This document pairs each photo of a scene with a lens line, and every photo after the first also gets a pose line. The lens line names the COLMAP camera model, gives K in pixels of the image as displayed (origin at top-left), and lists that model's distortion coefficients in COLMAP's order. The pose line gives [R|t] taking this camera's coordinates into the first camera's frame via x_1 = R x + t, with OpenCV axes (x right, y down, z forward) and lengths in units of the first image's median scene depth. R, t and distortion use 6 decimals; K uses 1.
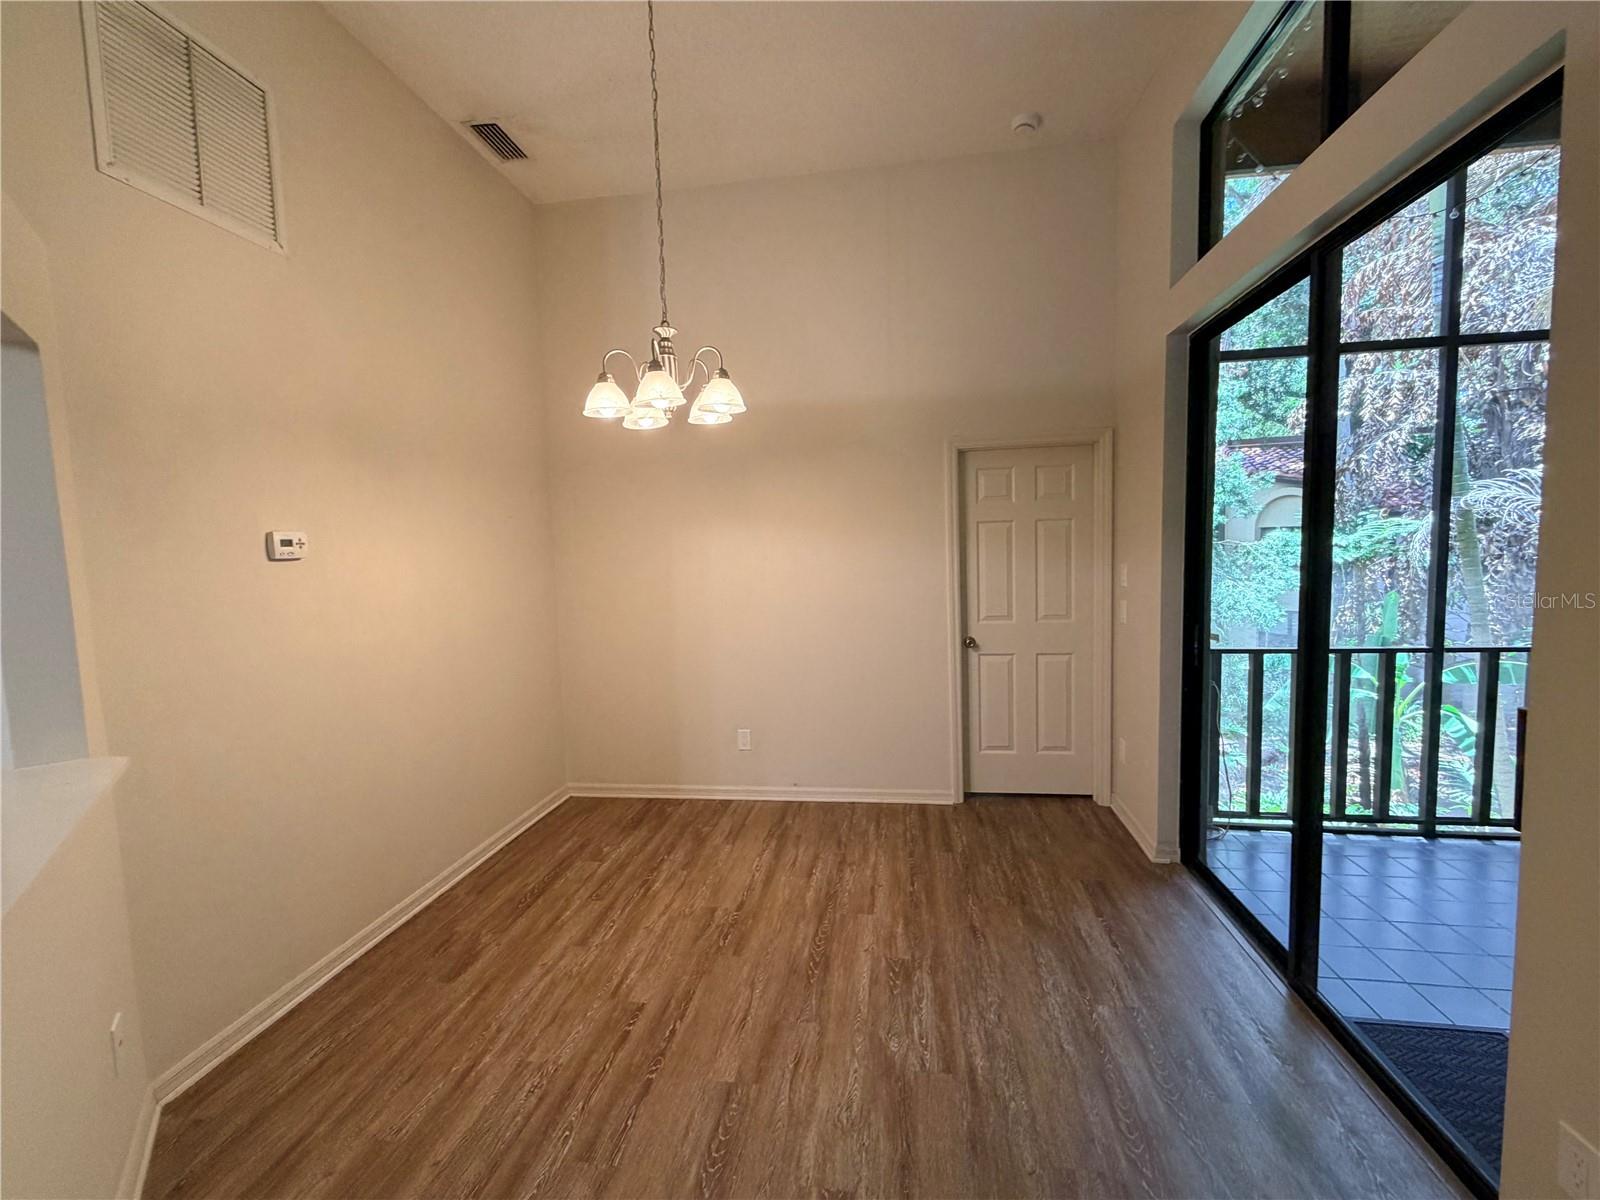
lens RADIAL K [[641.6, 0, 800.0], [0, 641.6, 600.0], [0, 0, 1]] dist [0.000122, 0.000104]
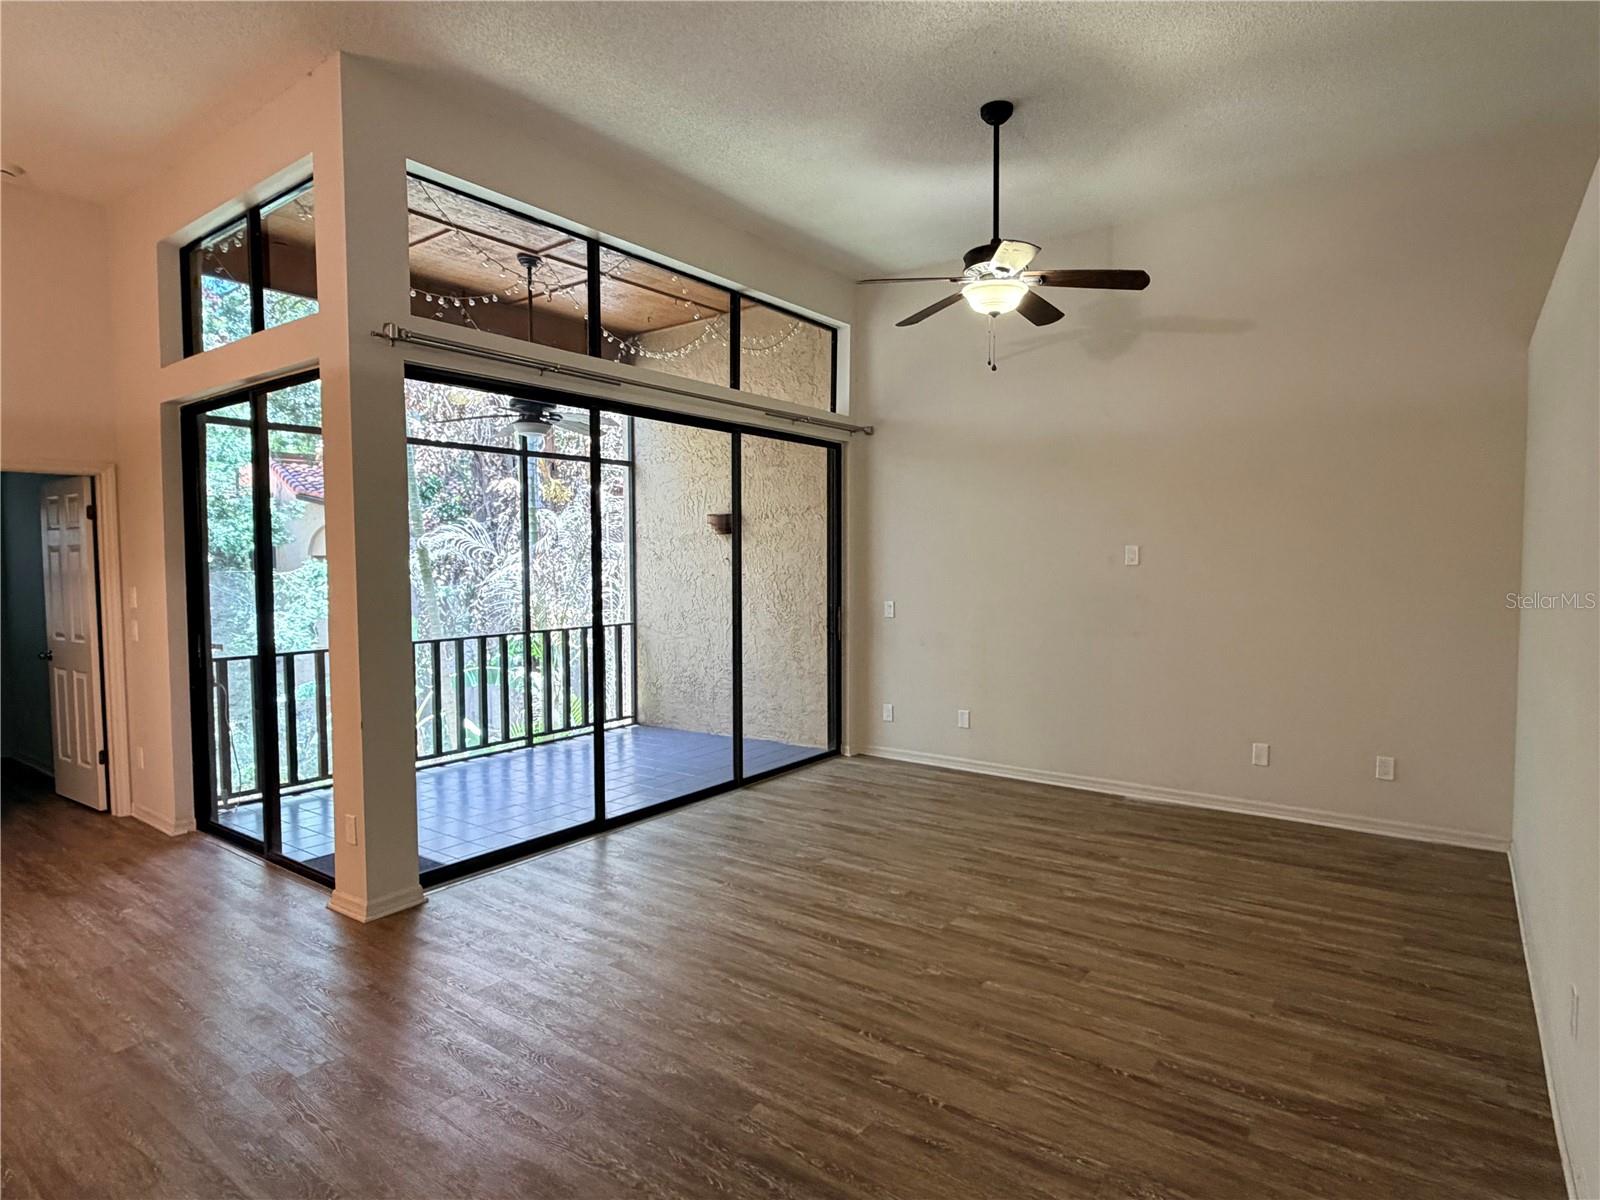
lens RADIAL K [[882.3, 0, 800.0], [0, 882.3, 600.0], [0, 0, 1]] dist [0.002641, 0.001318]
pose [[0.453886, -0.016704, 0.890903, -0.405433], [0.066868, 0.997644, -0.015362, 0.072541], [-0.888547, 0.066545, 0.453933, -0.870859]]
